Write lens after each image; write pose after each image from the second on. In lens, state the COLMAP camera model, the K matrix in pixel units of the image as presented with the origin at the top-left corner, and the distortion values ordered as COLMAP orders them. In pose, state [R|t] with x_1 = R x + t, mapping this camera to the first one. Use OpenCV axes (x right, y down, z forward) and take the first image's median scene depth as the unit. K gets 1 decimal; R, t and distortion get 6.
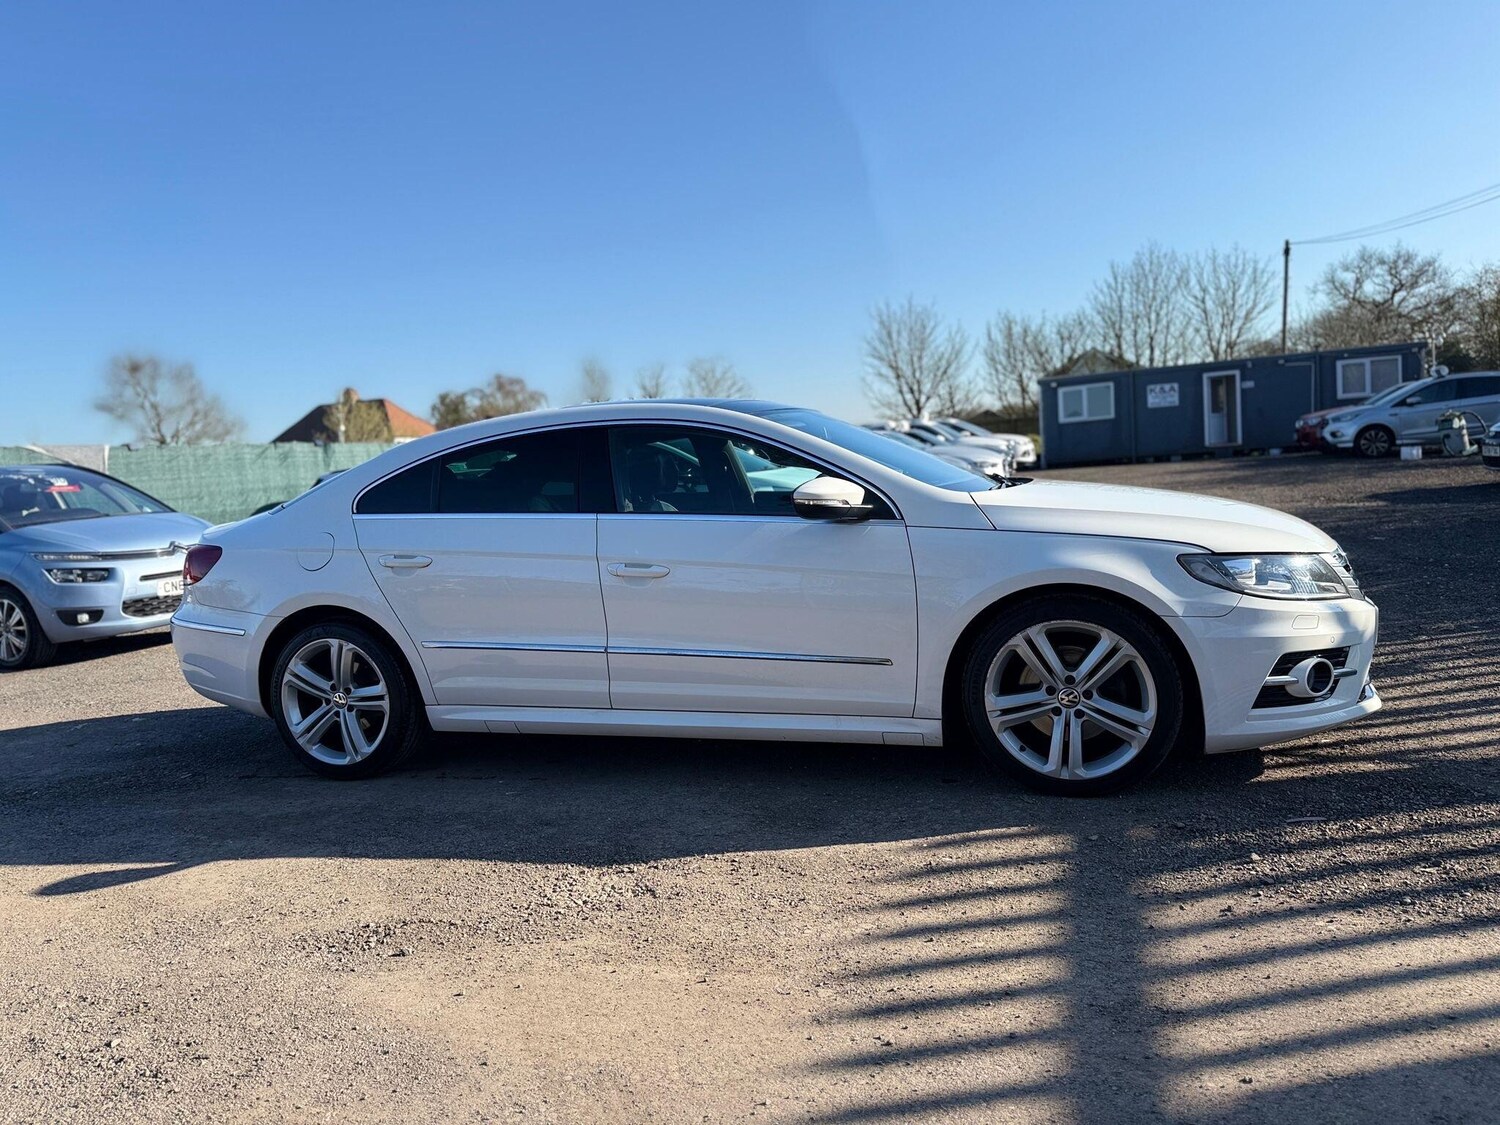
lens RADIAL K [[1056.0, 0, 737.1], [0, 1056.0, 572.7], [0, 0, 1]] dist [0.070681, -0.098504]
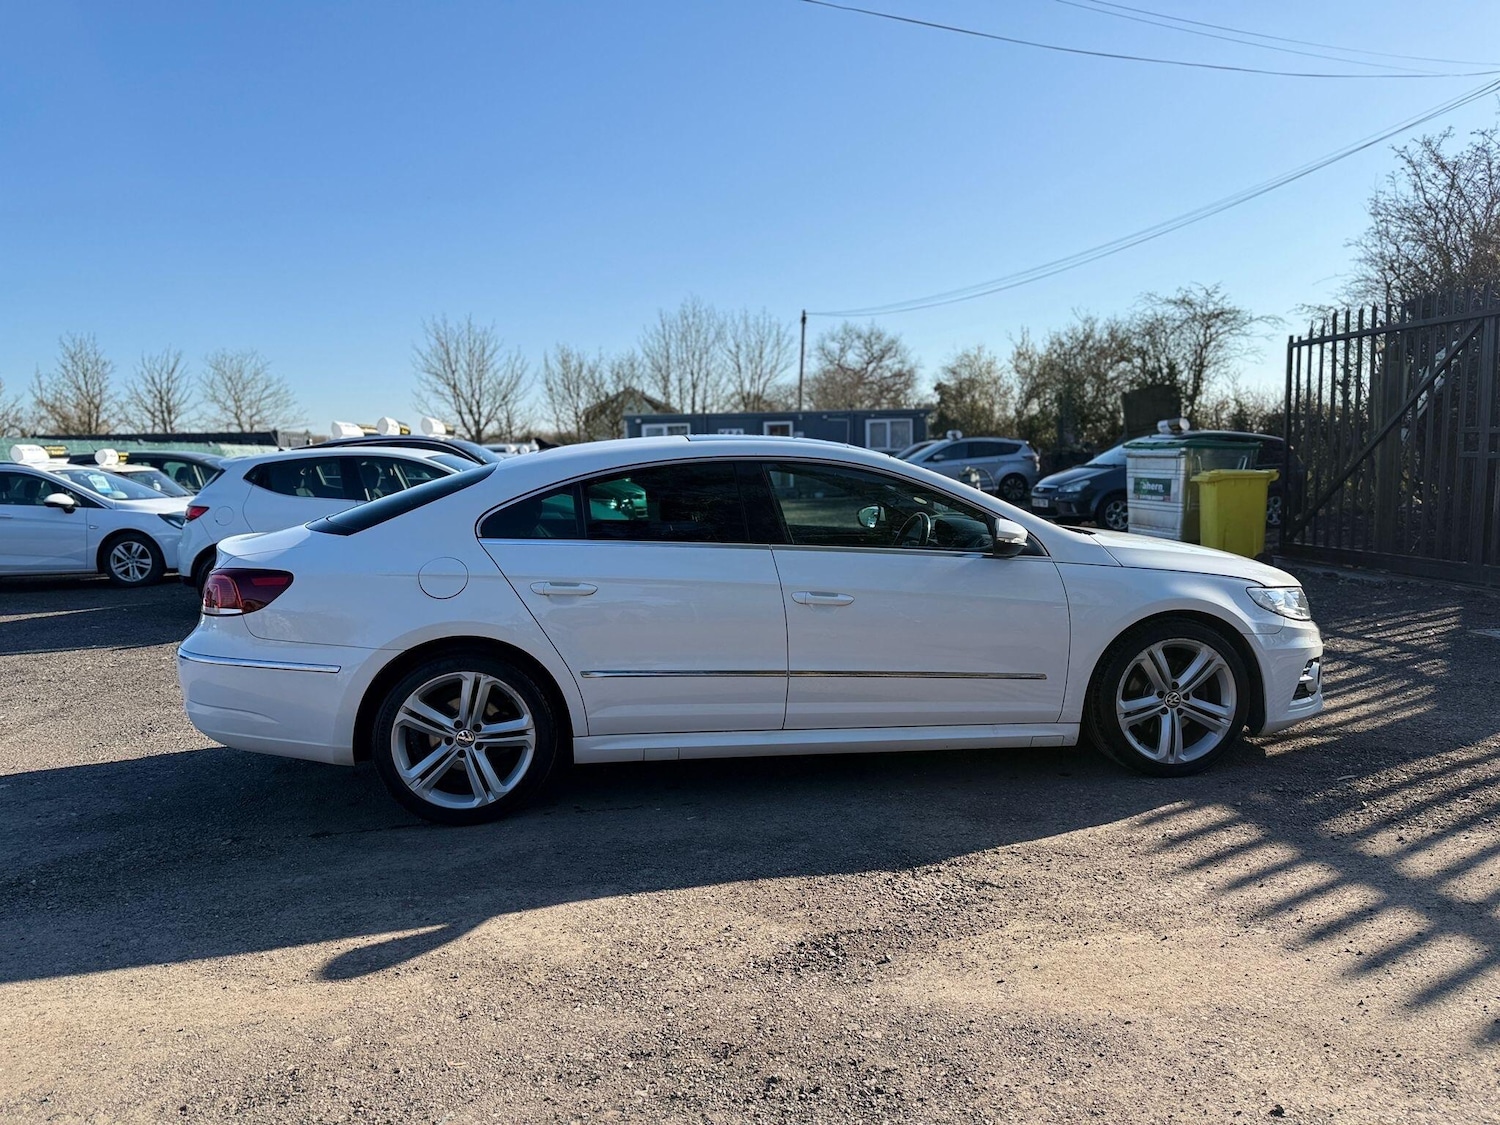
lens RADIAL K [[1056.0, 0, 745.0], [0, 1056.0, 567.5], [0, 0, 1]] dist [0.070681, -0.098504]
pose [[0.895042, 0.014259, 0.445754, -0.178057], [-0.002168, 0.999616, -0.027624, -0.001121], [-0.445977, 0.023758, 0.894729, 0.019918]]
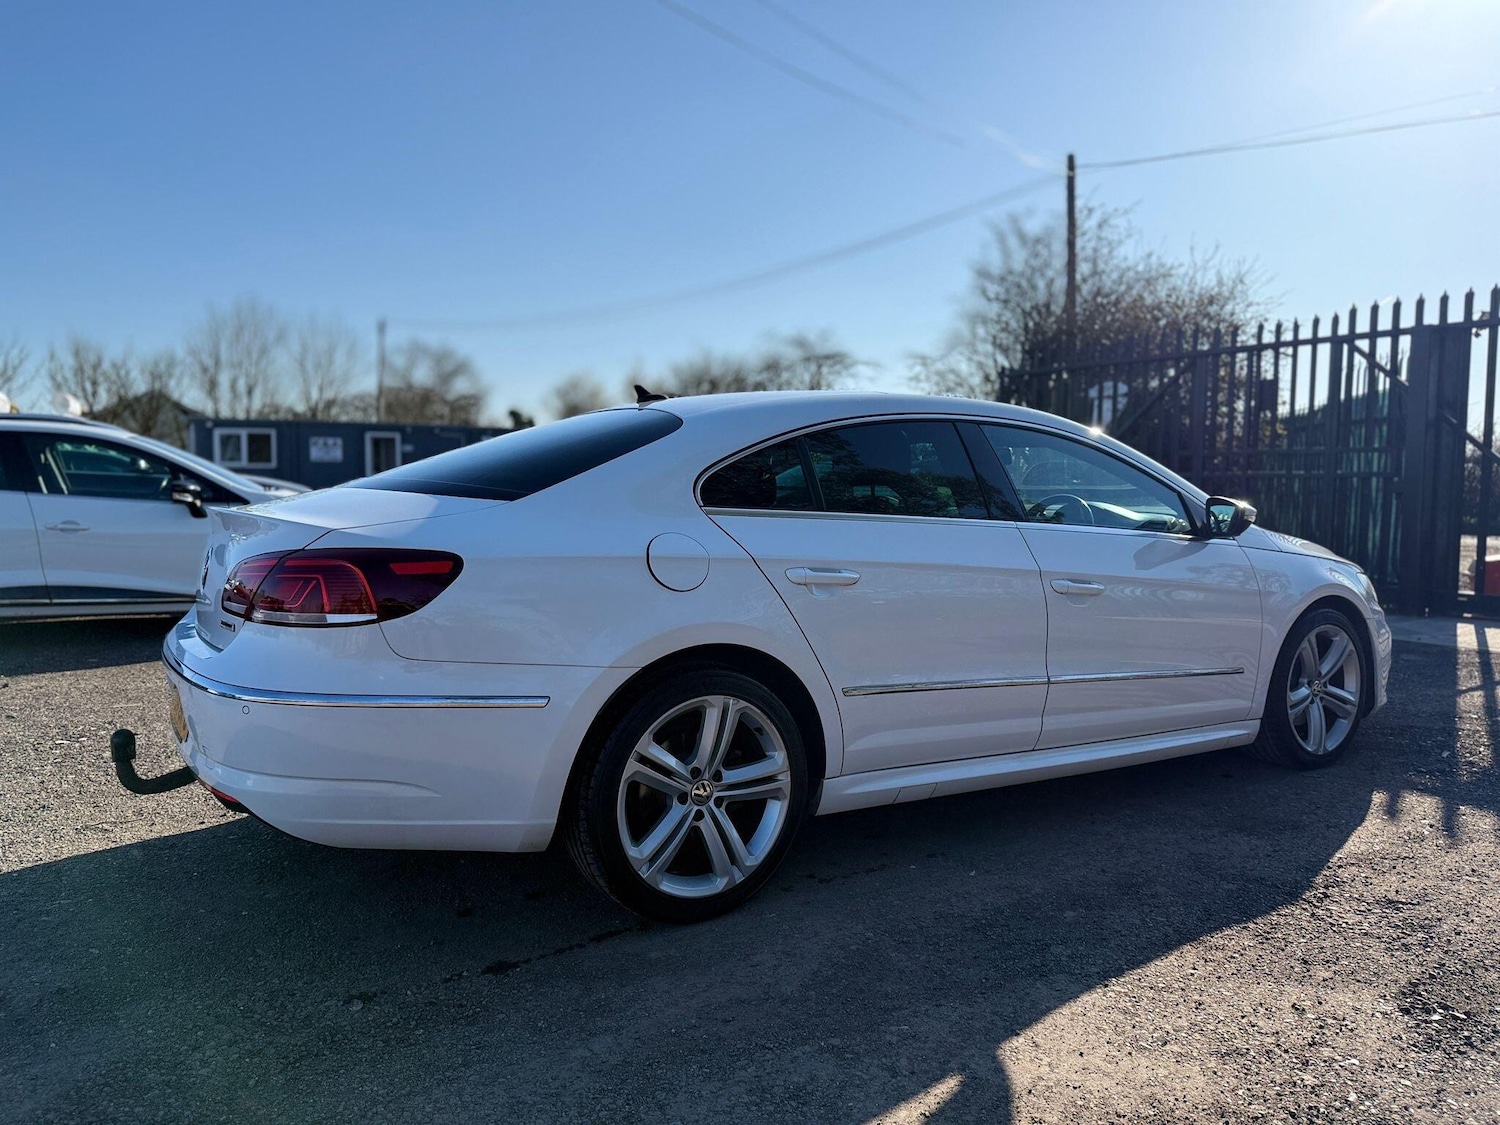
lens RADIAL K [[1056.0, 0, 746.2], [0, 1056.0, 565.8], [0, 0, 1]] dist [0.070681, -0.098504]
pose [[0.633475, 0.023092, 0.773419, -0.267489], [0.025613, 0.998381, -0.050787, 0.004982], [-0.773339, 0.051982, 0.631858, 0.177875]]
